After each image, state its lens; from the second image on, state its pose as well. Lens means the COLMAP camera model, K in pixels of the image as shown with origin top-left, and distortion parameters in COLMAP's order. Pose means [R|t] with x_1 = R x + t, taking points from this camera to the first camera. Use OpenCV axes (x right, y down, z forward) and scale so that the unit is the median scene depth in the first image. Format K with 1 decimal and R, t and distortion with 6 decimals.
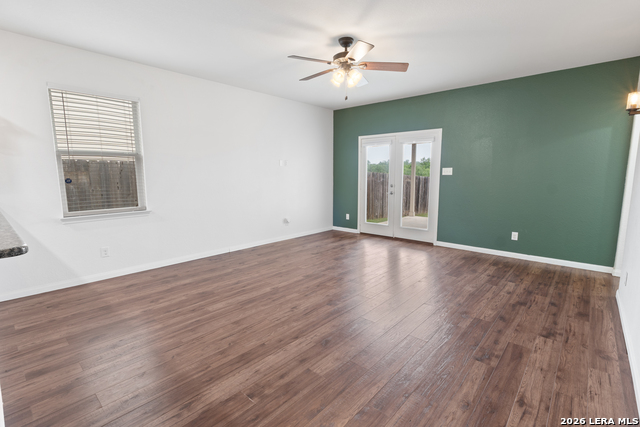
lens RADIAL K [[307.0, 0, 323.1], [0, 307.0, 215.3], [0, 0, 1]] dist [-0.002667, -0.000106]
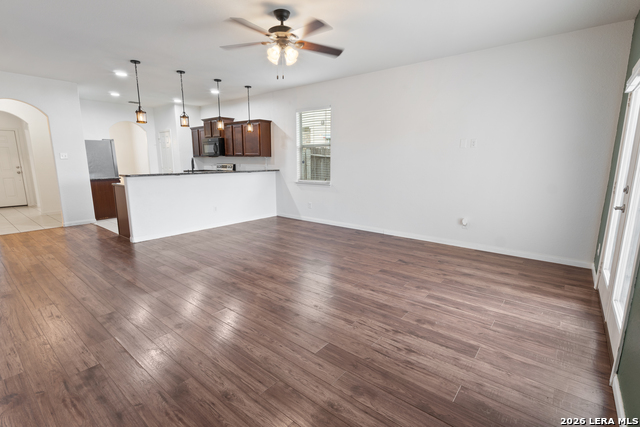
lens RADIAL K [[307.0, 0, 321.2], [0, 307.0, 214.1], [0, 0, 1]] dist [-0.002667, -0.000106]
pose [[0.030611, 0.178922, -0.983387, 0.910341], [-0.136331, 0.975401, 0.173225, -0.125981], [0.990190, 0.128764, 0.054251, 0.941208]]
